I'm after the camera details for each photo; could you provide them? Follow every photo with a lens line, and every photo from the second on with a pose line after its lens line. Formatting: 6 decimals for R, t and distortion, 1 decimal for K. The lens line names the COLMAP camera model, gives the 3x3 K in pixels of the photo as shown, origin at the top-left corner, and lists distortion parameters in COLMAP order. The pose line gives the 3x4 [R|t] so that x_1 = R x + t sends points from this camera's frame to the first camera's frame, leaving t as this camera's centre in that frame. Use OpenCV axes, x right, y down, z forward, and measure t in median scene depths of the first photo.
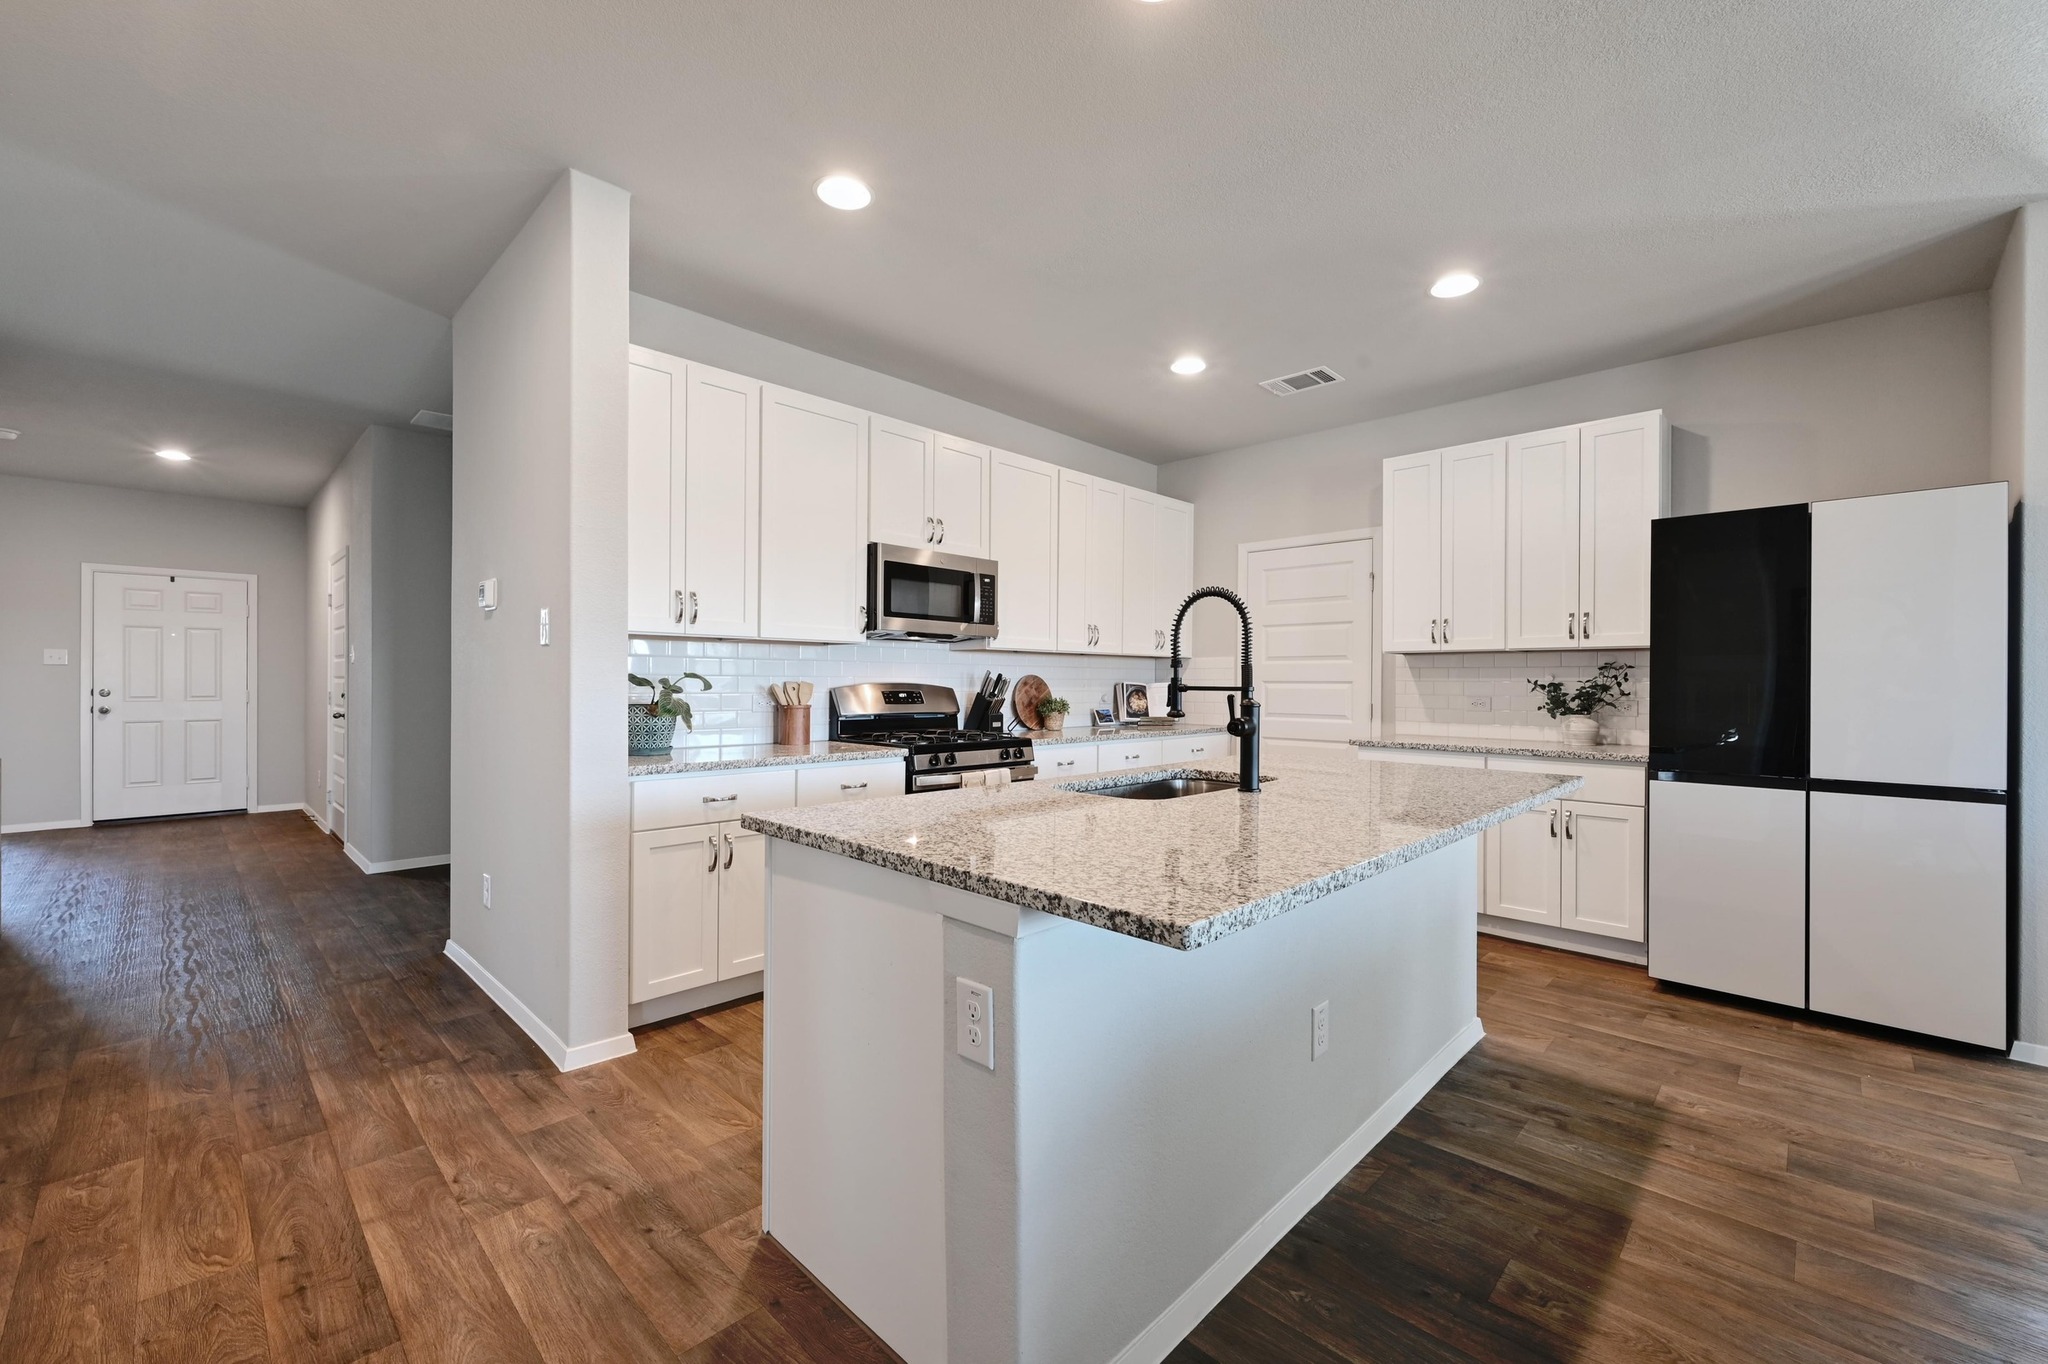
lens RADIAL K [[842.3, 0, 1059.2], [0, 842.3, 687.8], [0, 0, 1]] dist [-0.000852, -0.000142]
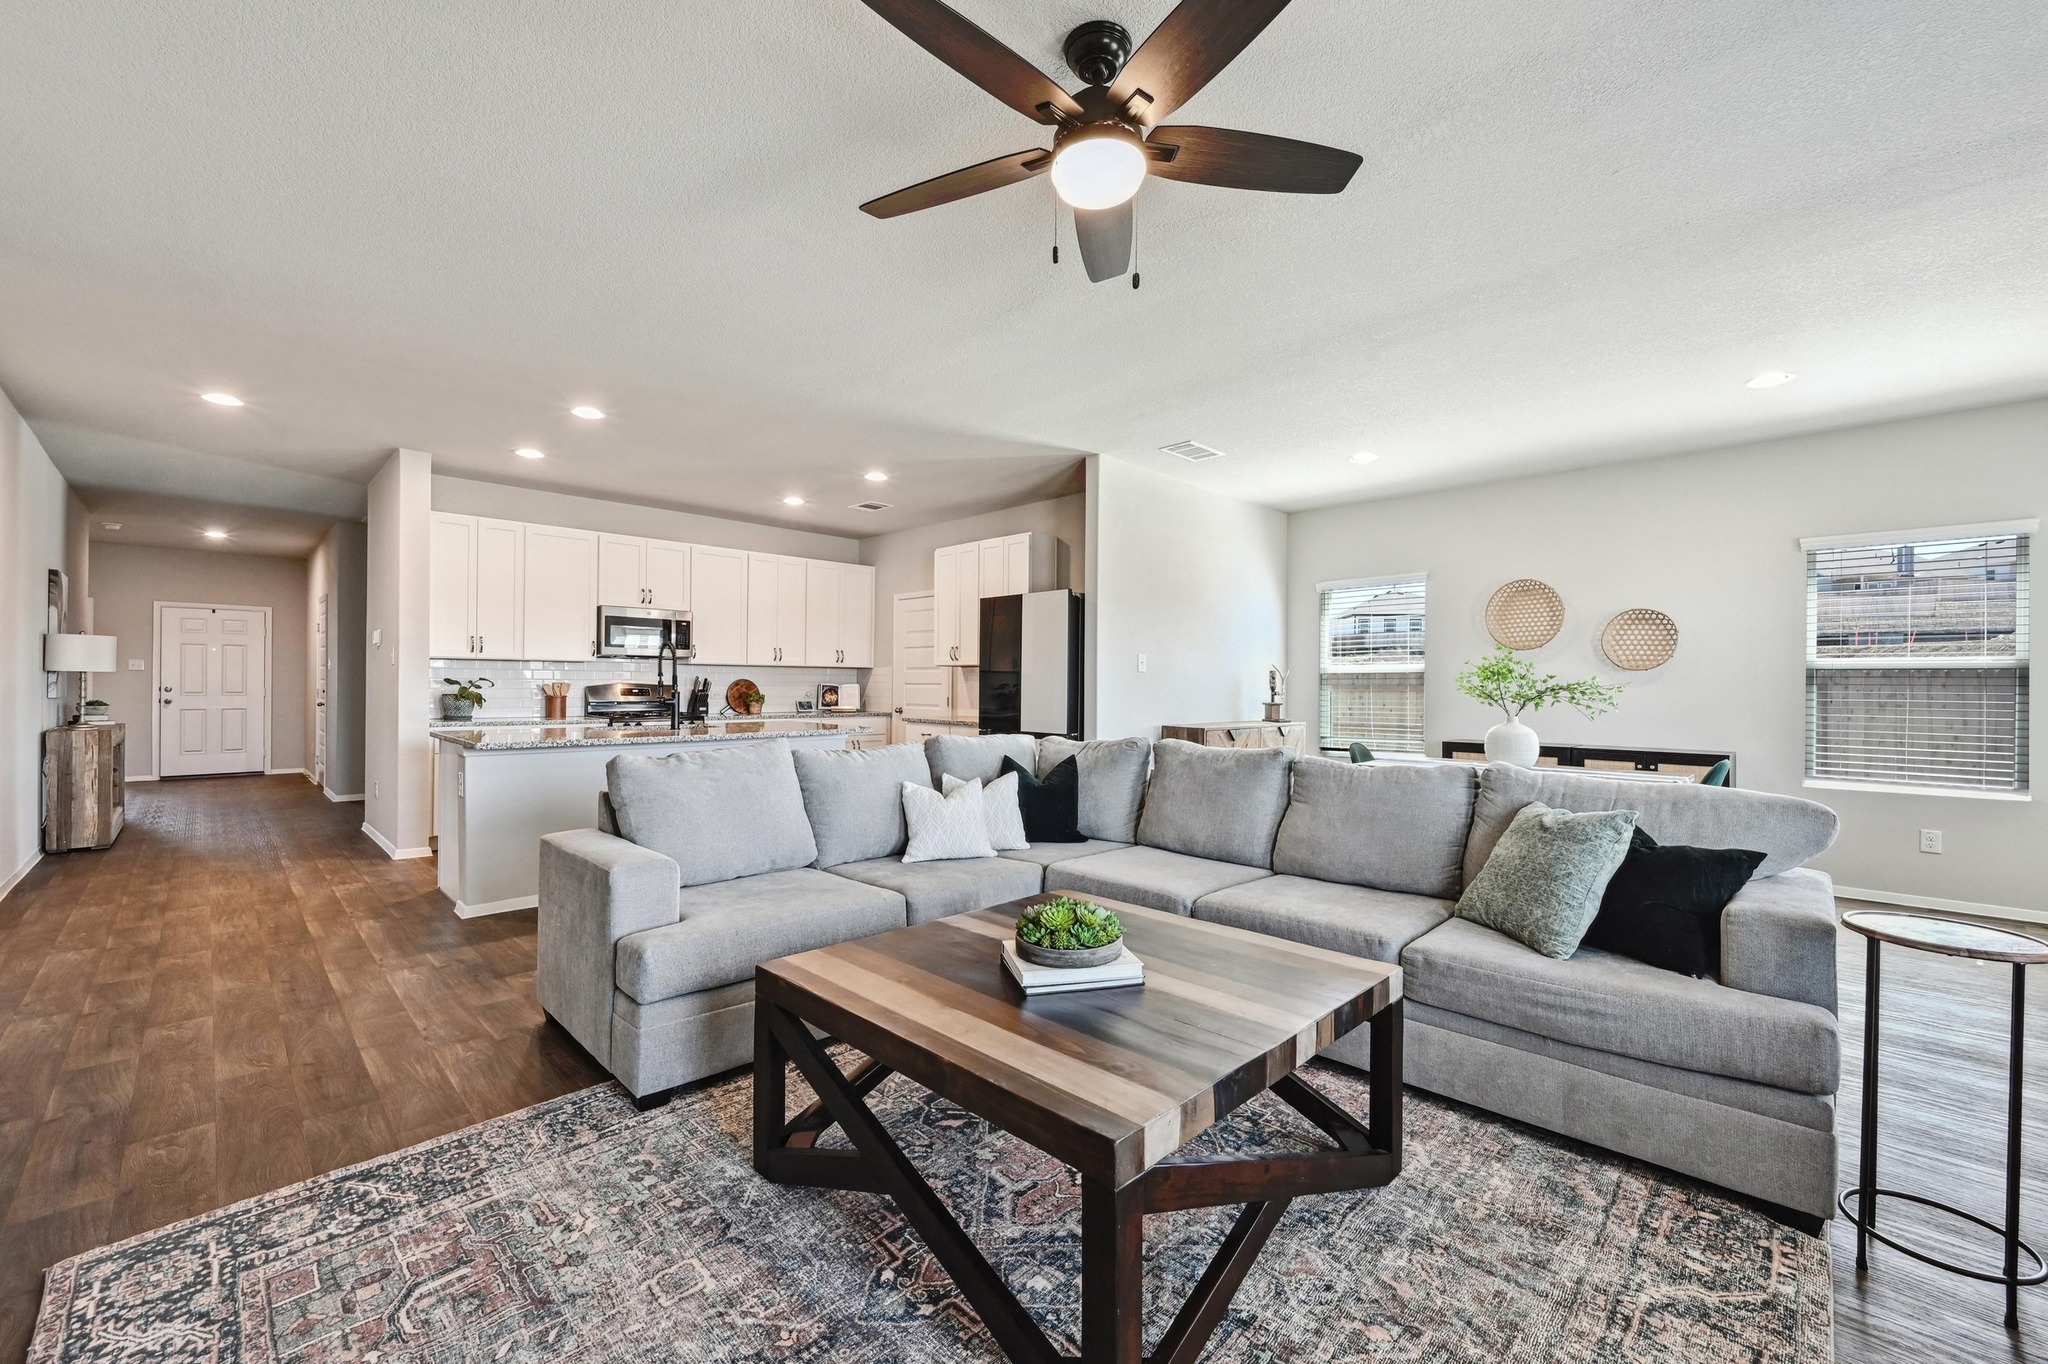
lens RADIAL K [[821.1, 0, 1043.8], [0, 821.1, 686.3], [0, 0, 1]] dist [0.000449, -0.000050]
pose [[0.999862, 0.002211, -0.016473, 0.754123], [-0.002283, 0.999988, -0.004363, 0.005751], [0.016464, 0.004400, 0.999855, -0.737201]]
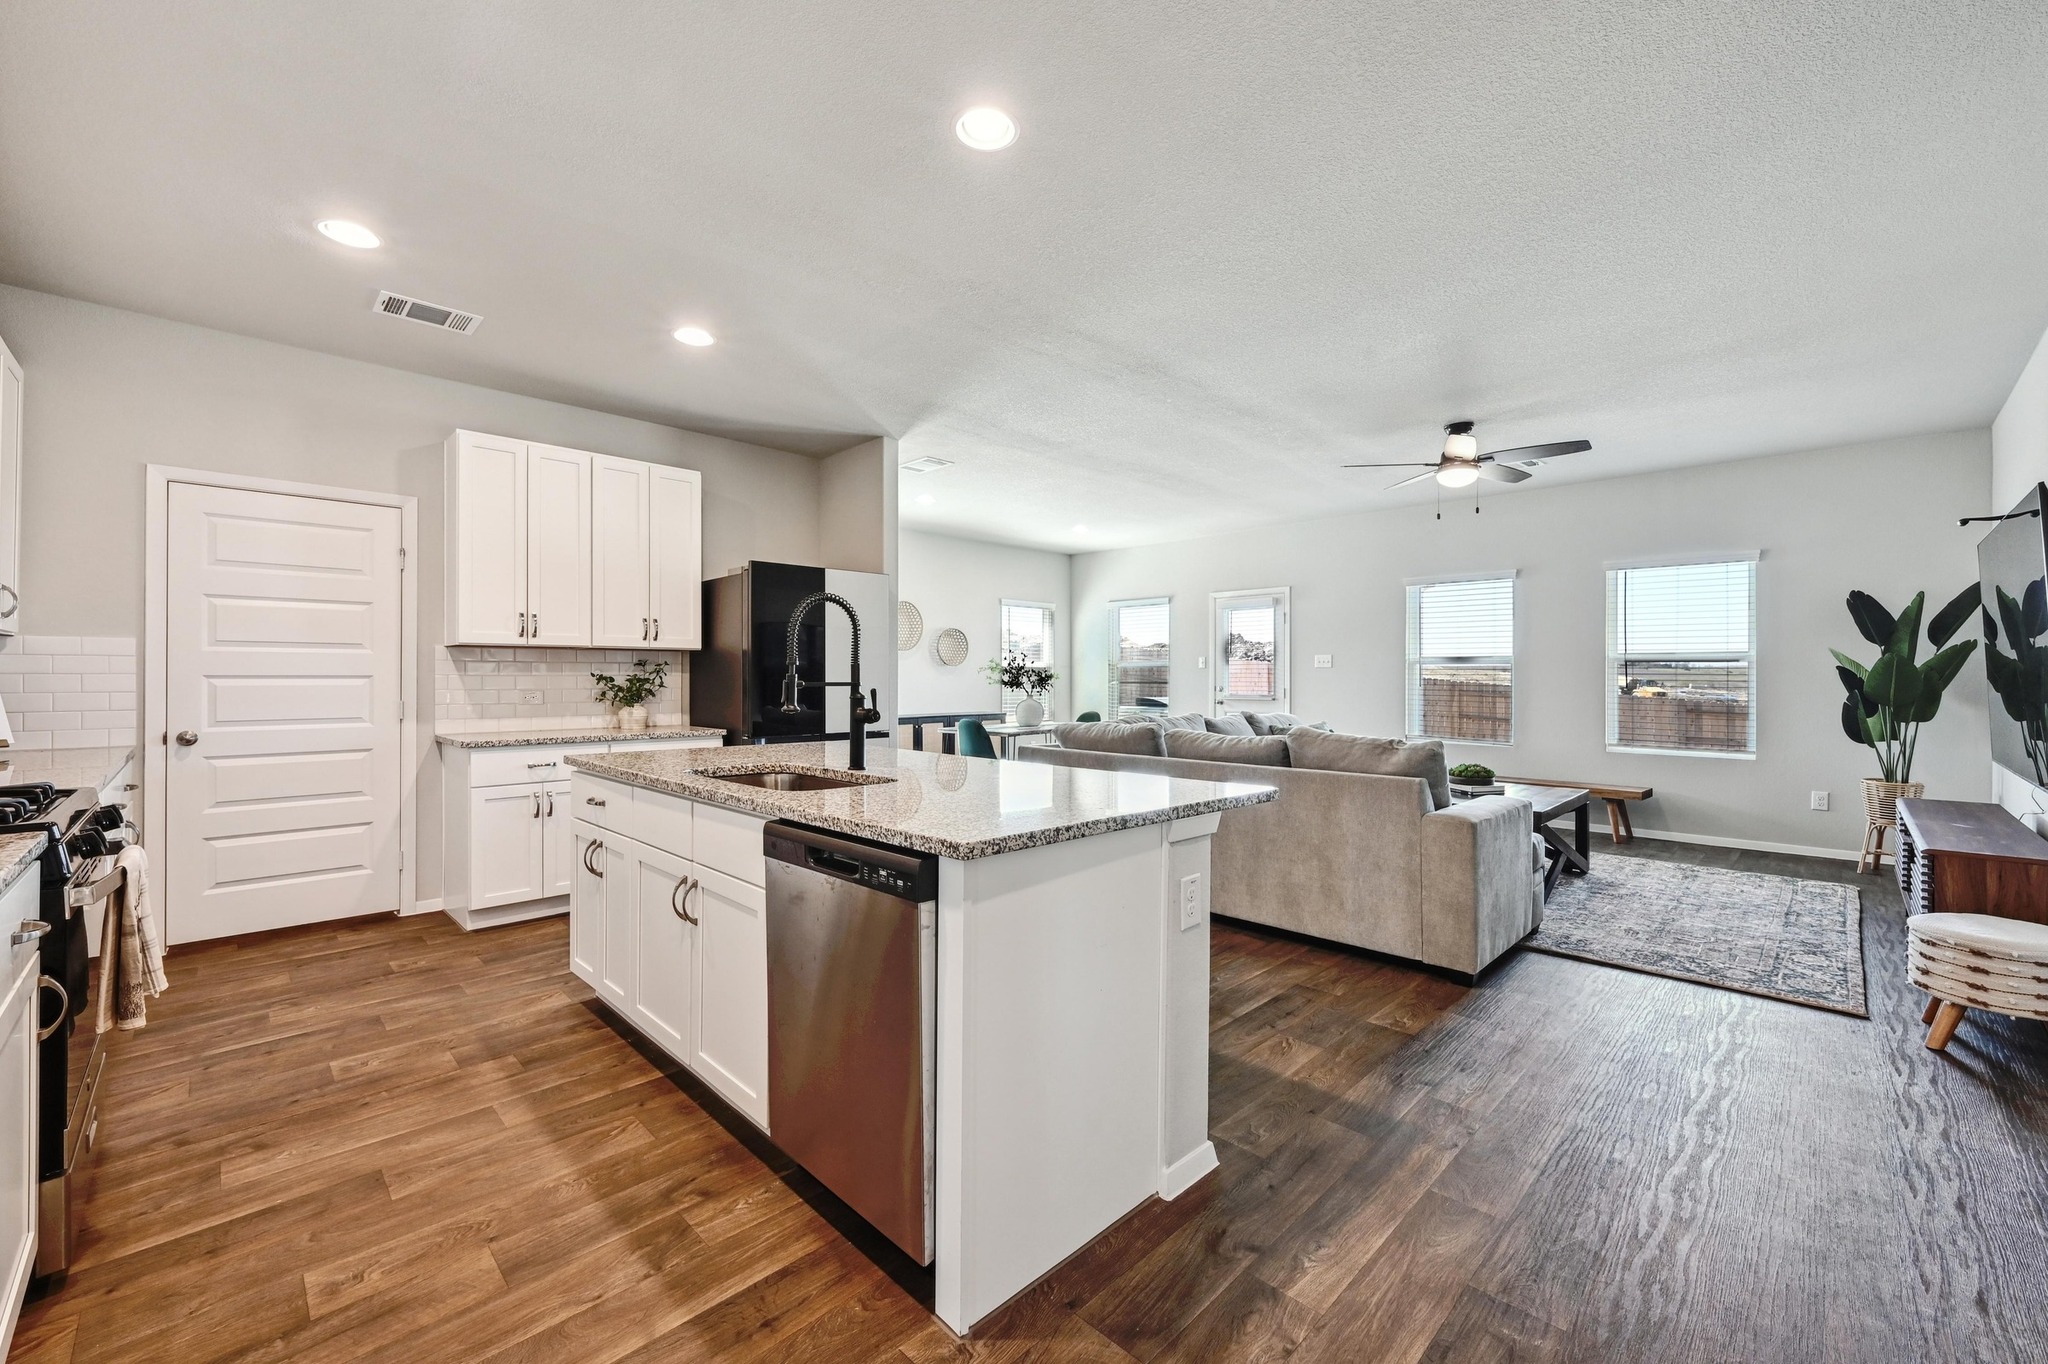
lens RADIAL K [[812.3, 0, 1025.1], [0, 812.3, 681.6], [0, 0, 1]] dist [0.000237, 0.000052]
pose [[0.034914, -0.009720, 0.999343, -0.511775], [0.006316, 0.999935, 0.009505, -0.006543], [-0.999370, 0.005980, 0.034973, 0.401991]]
